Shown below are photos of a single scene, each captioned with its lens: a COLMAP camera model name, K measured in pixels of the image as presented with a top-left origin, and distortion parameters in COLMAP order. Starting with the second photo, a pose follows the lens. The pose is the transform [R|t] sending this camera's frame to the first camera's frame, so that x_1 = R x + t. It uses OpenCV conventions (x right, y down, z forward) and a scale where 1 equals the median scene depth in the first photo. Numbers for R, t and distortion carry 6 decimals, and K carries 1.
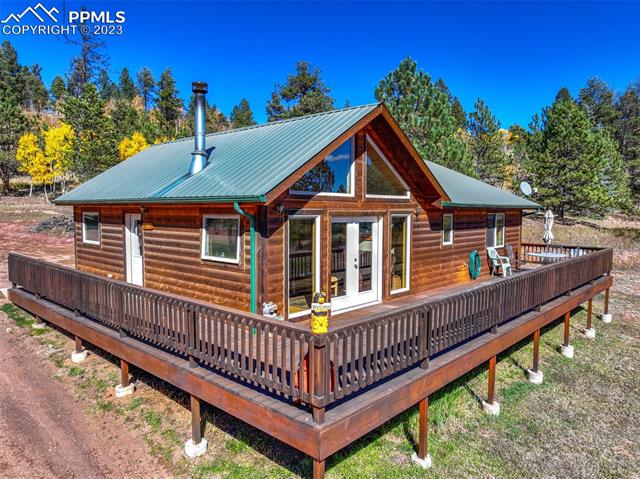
lens RADIAL K [[448.7, 0, 320.0], [0, 448.7, 239.5], [0, 0, 1]] dist [0.002625, 0.000724]
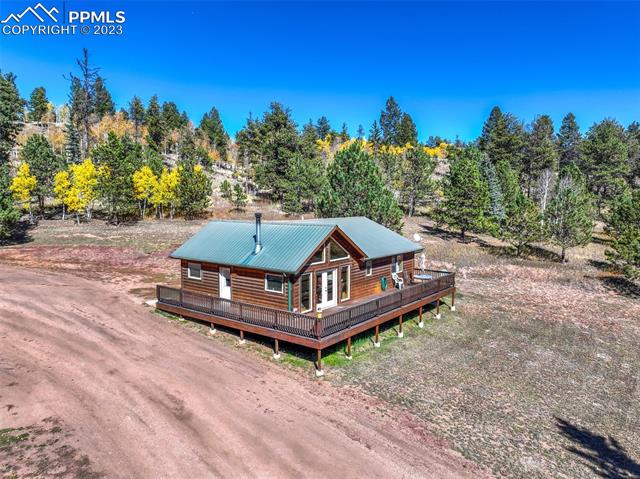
lens RADIAL K [[448.7, 0, 320.0], [0, 448.7, 239.5], [0, 0, 1]] dist [0.002625, 0.000724]
pose [[0.996308, -0.012120, 0.084987, -0.136635], [0.010298, 0.999708, 0.021843, -0.240083], [-0.085227, -0.020887, 0.996143, -1.235675]]
